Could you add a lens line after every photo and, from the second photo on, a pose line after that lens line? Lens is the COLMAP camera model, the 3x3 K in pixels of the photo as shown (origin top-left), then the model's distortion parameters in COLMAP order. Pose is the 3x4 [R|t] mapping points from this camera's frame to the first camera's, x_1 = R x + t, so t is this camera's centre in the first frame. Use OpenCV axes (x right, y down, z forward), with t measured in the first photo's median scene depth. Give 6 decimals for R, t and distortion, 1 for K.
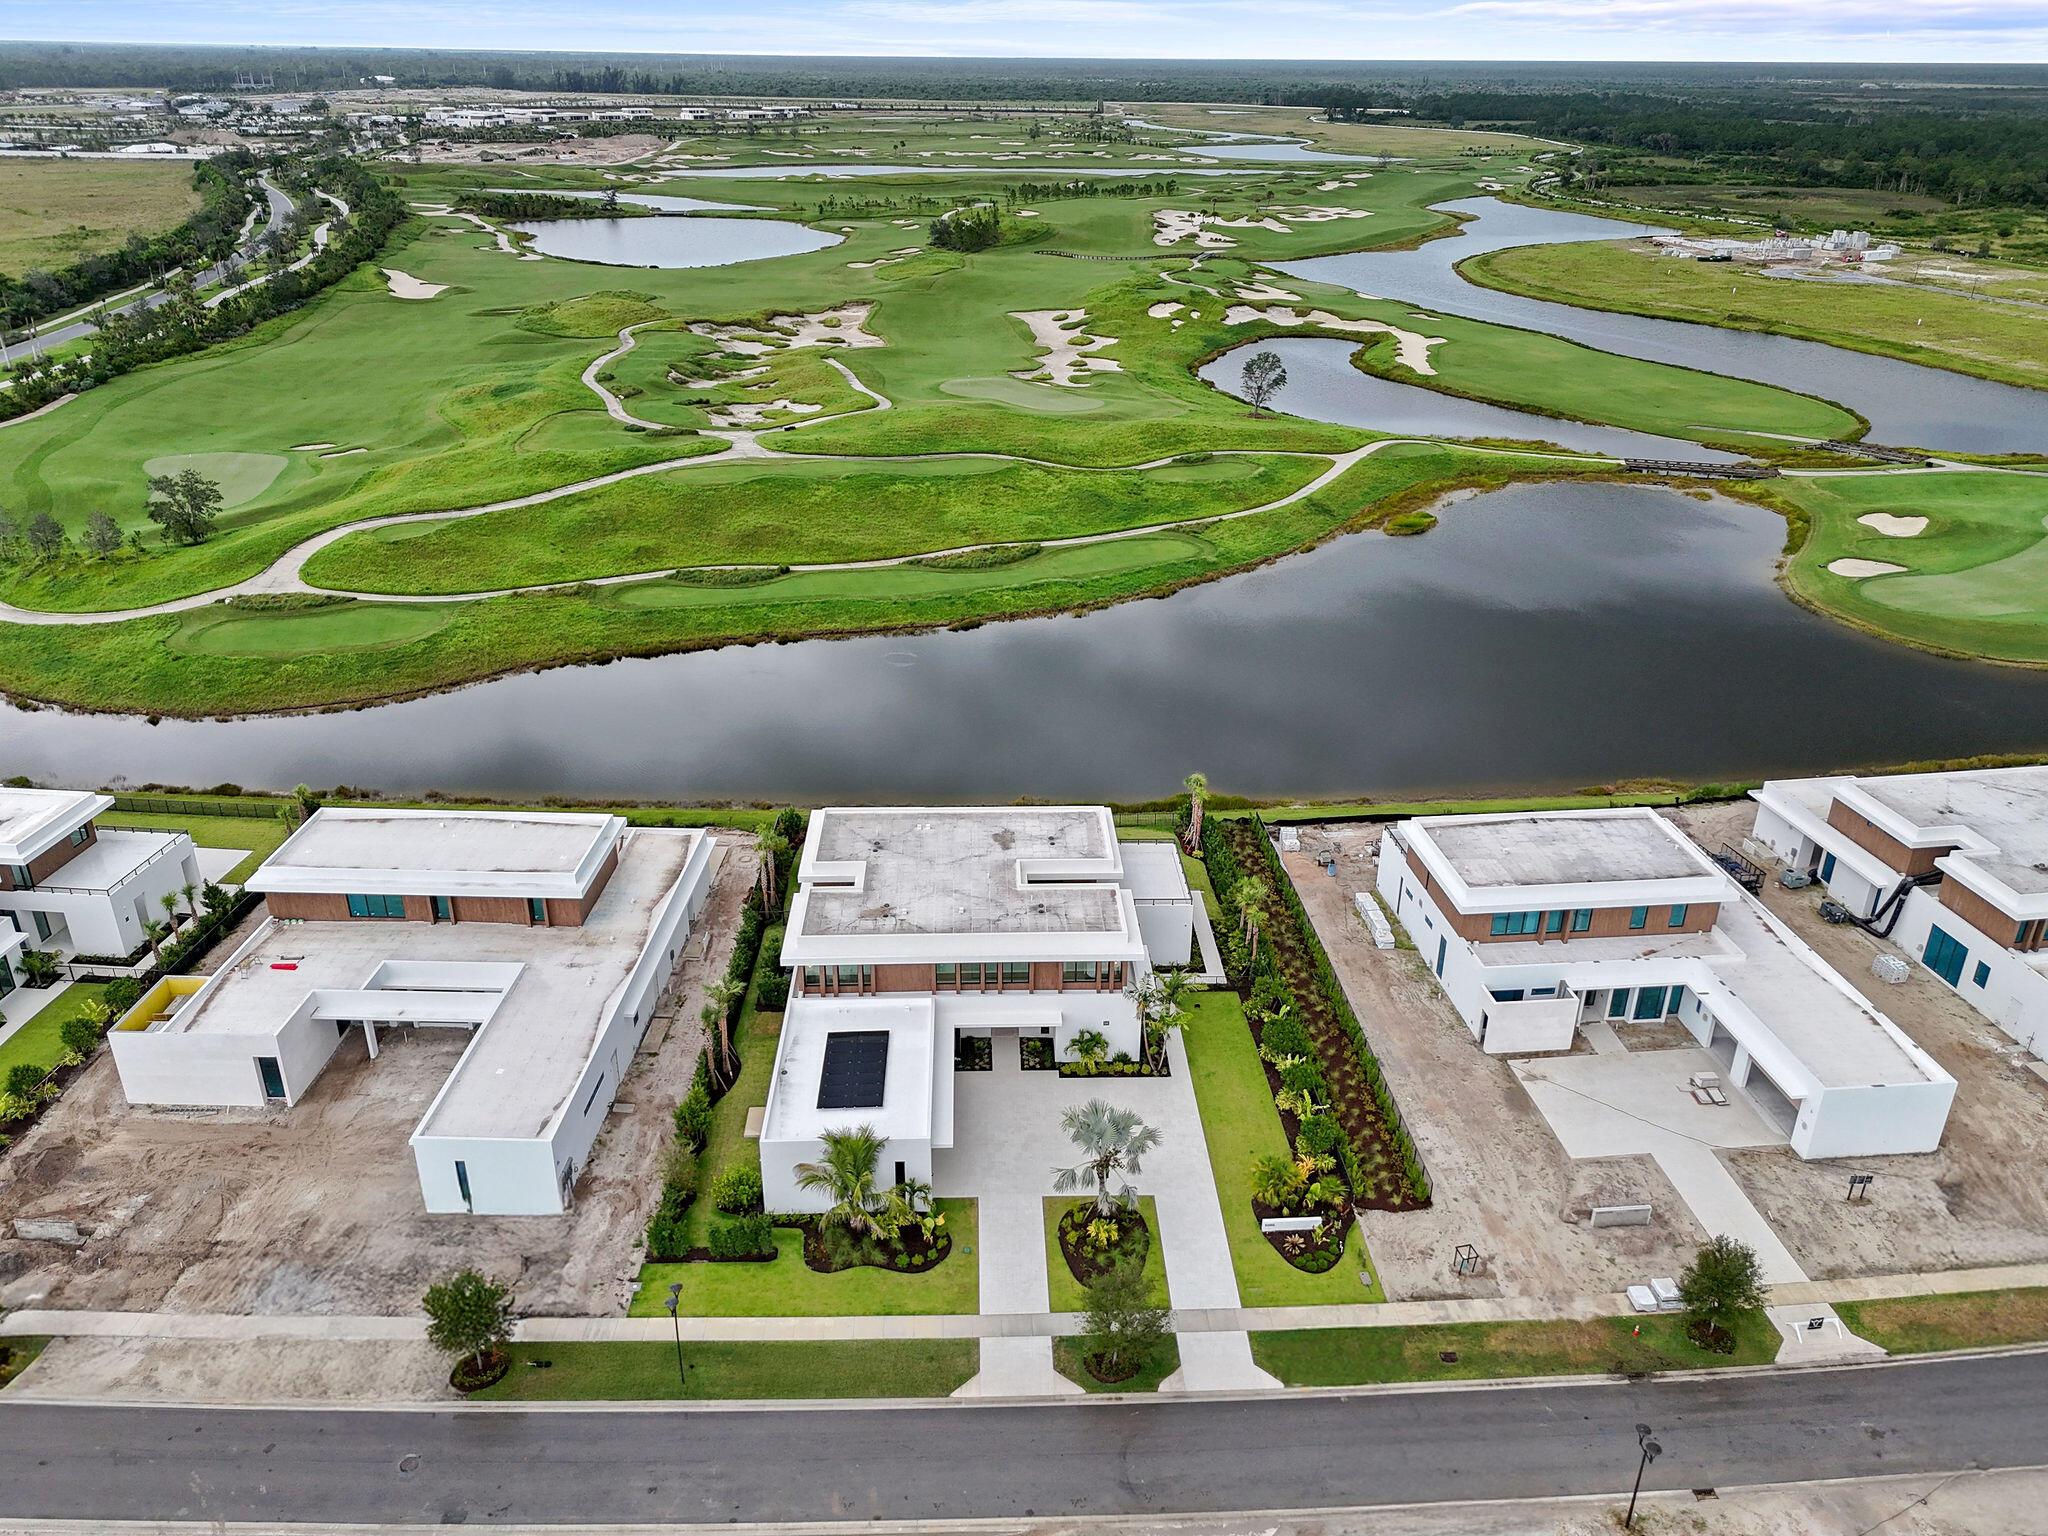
lens RADIAL K [[1514.6, 0, 1031.1], [0, 1514.6, 775.4], [0, 0, 1]] dist [0.068385, -0.059473]
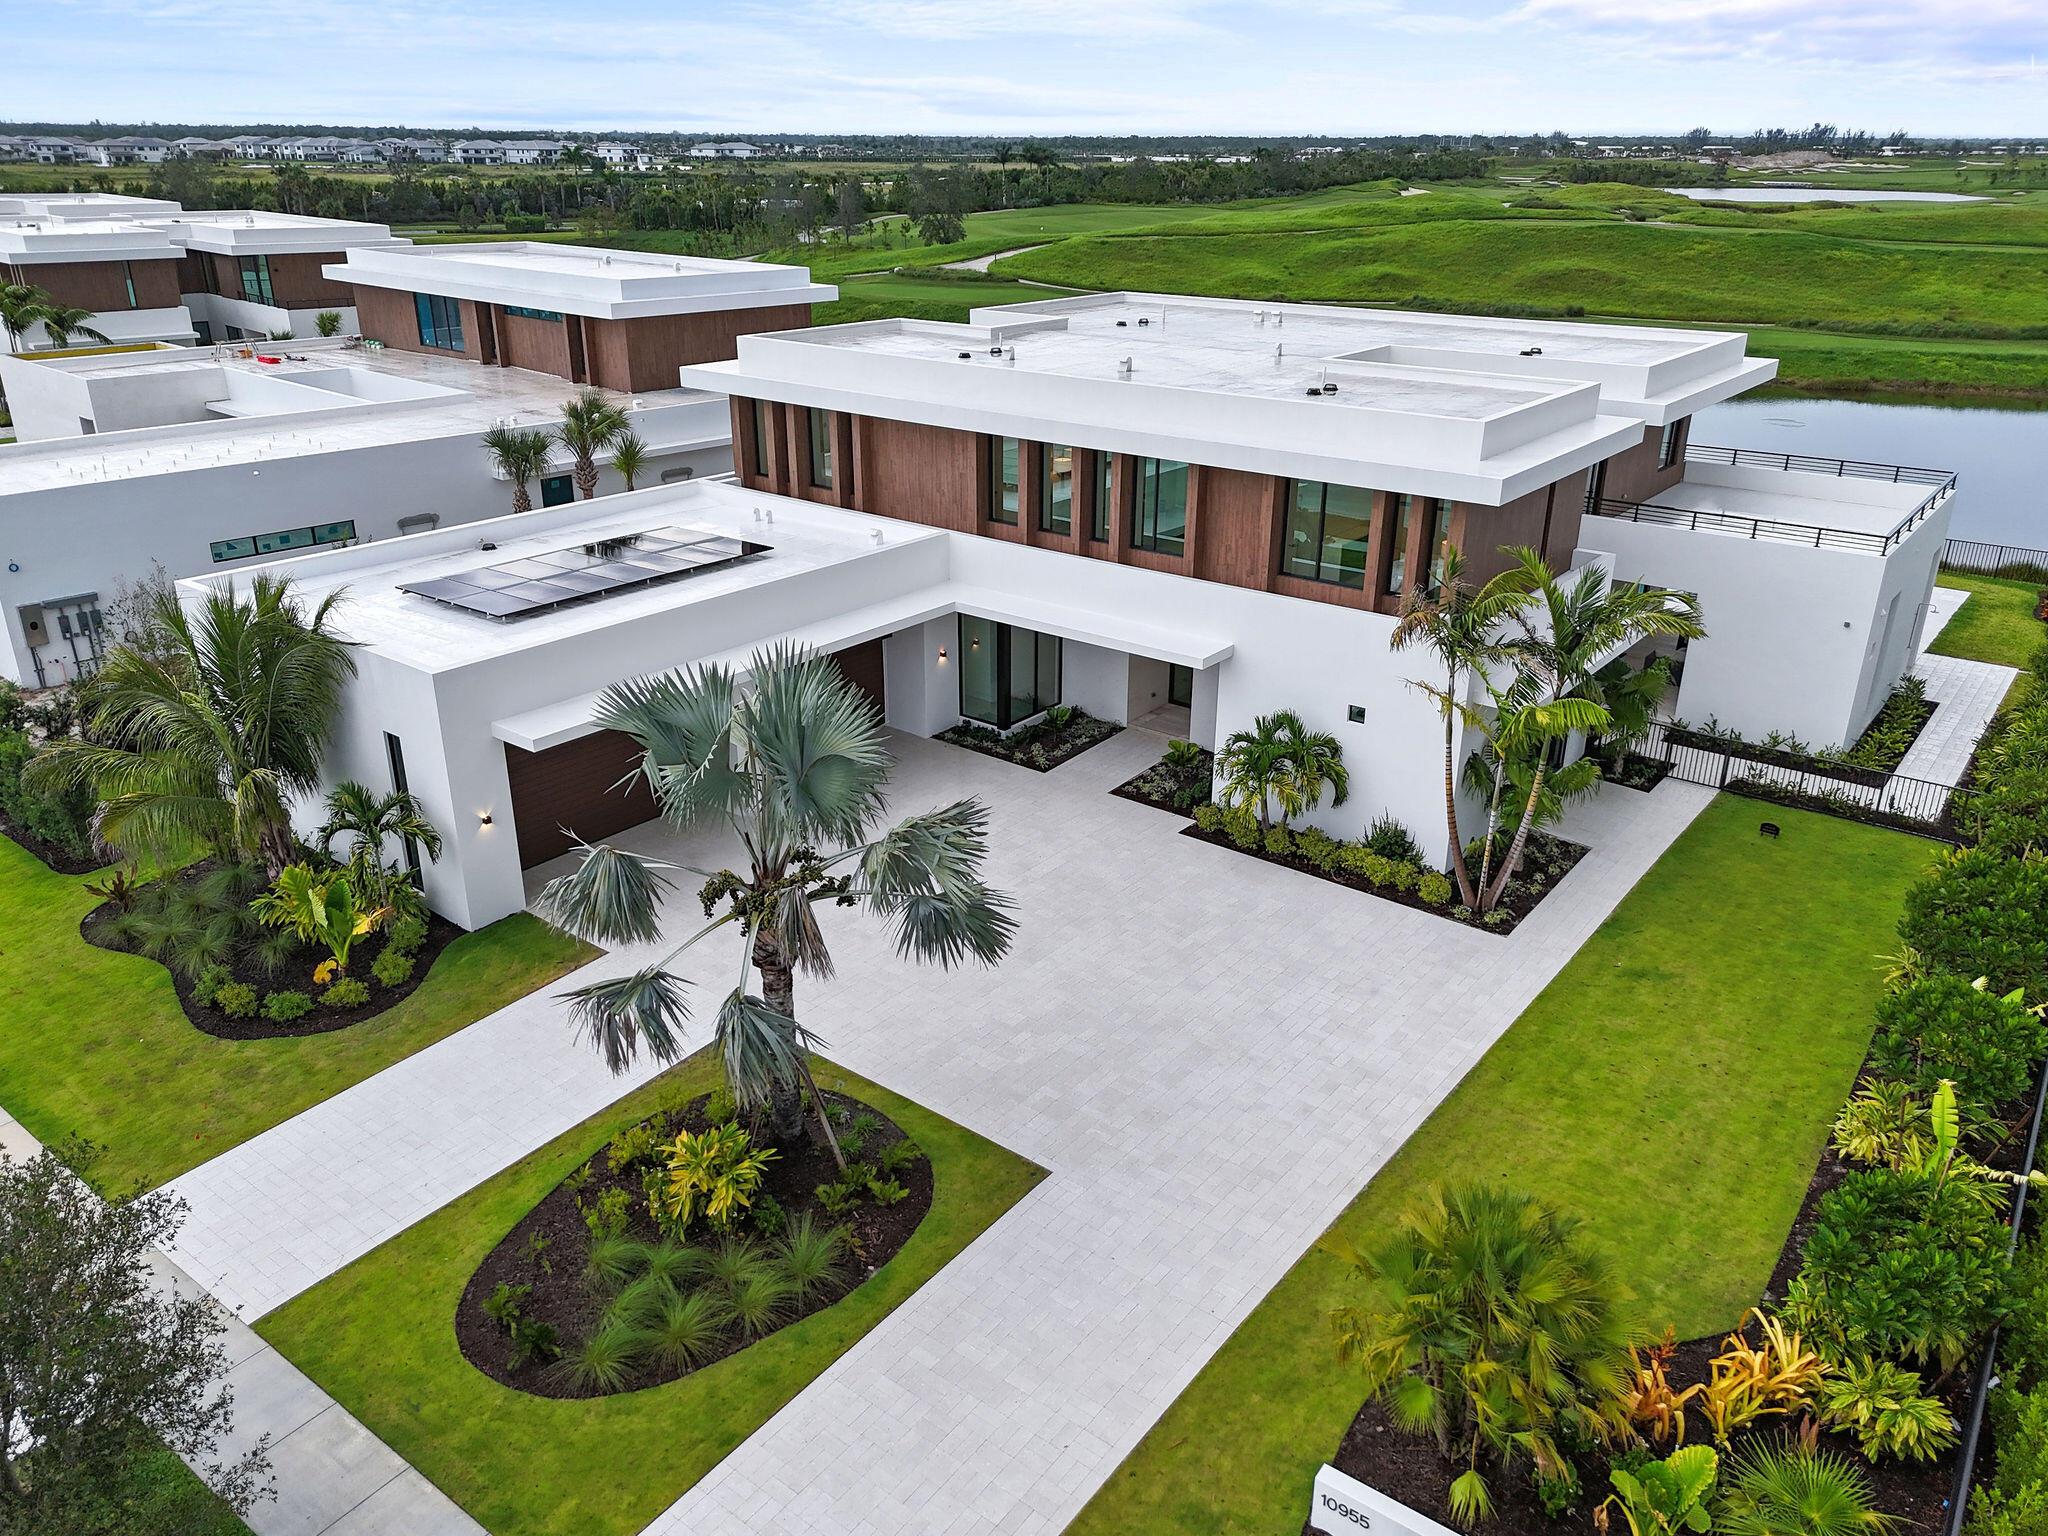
lens RADIAL K [[1514.6, 0, 1024.9], [0, 1514.6, 742.7], [0, 0, 1]] dist [0.068385, -0.059473]
pose [[0.760815, 0.229004, -0.607221, 0.192982], [-0.270721, 0.962365, 0.023742, 0.180593], [0.589805, 0.146324, 0.794178, 0.702419]]
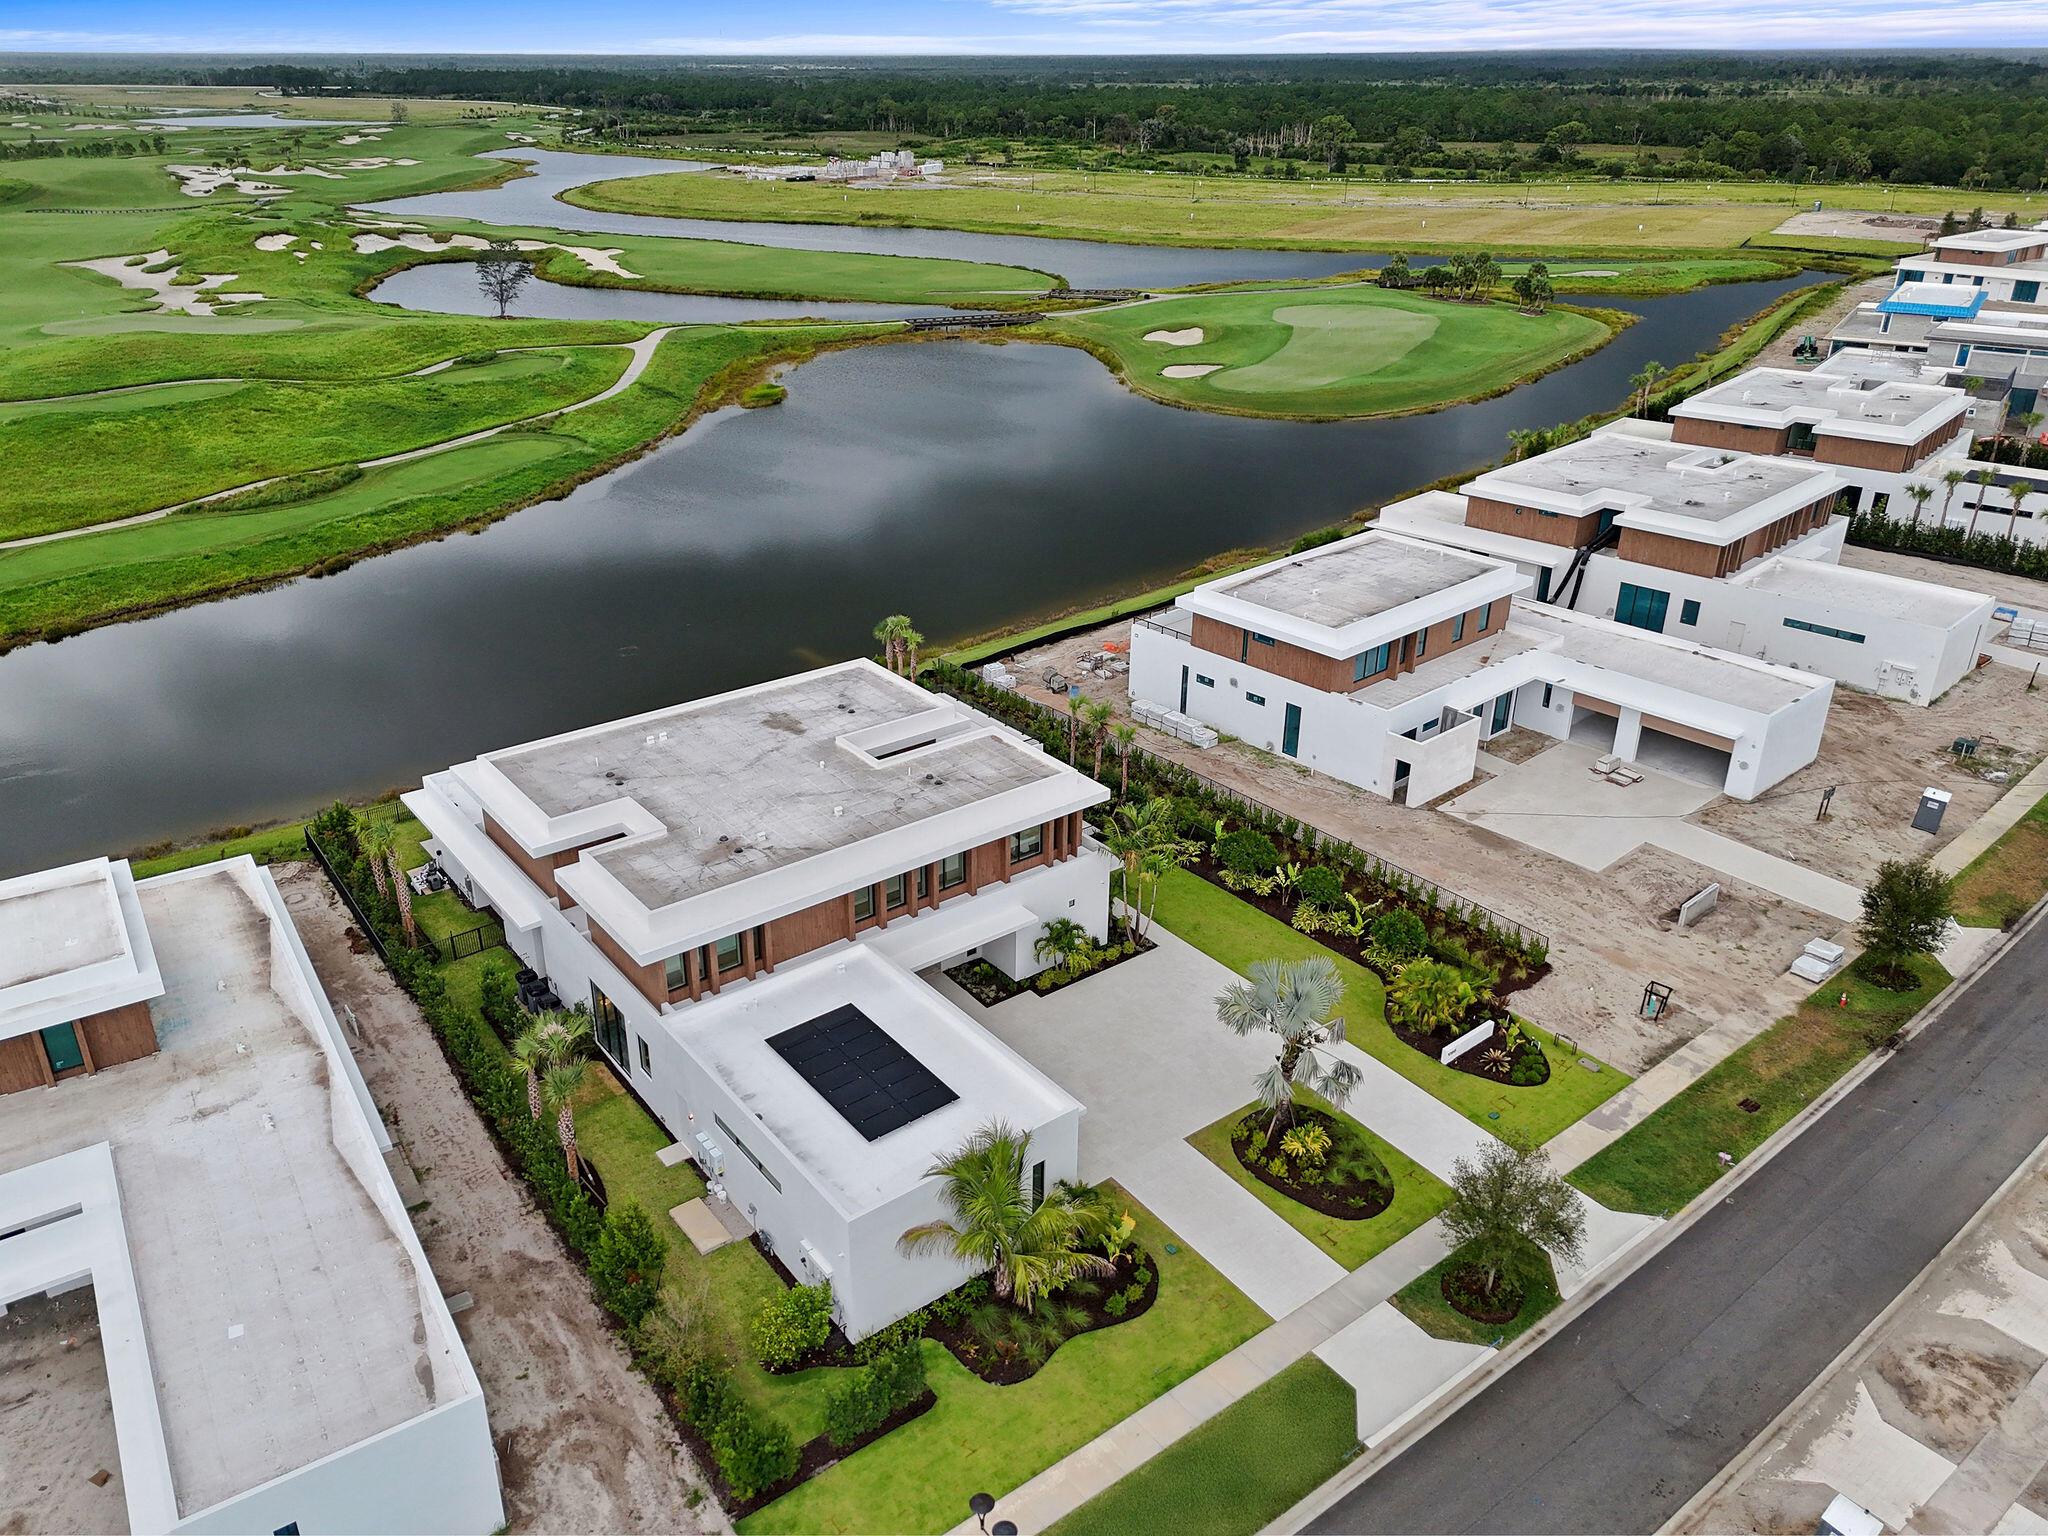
lens RADIAL K [[1514.6, 0, 1029.4], [0, 1514.6, 757.2], [0, 0, 1]] dist [0.068385, -0.059473]
pose [[0.817190, -0.253666, 0.517547, -0.318787], [0.256118, 0.964237, 0.068201, 0.043075], [-0.516338, 0.076820, 0.852933, 0.394734]]
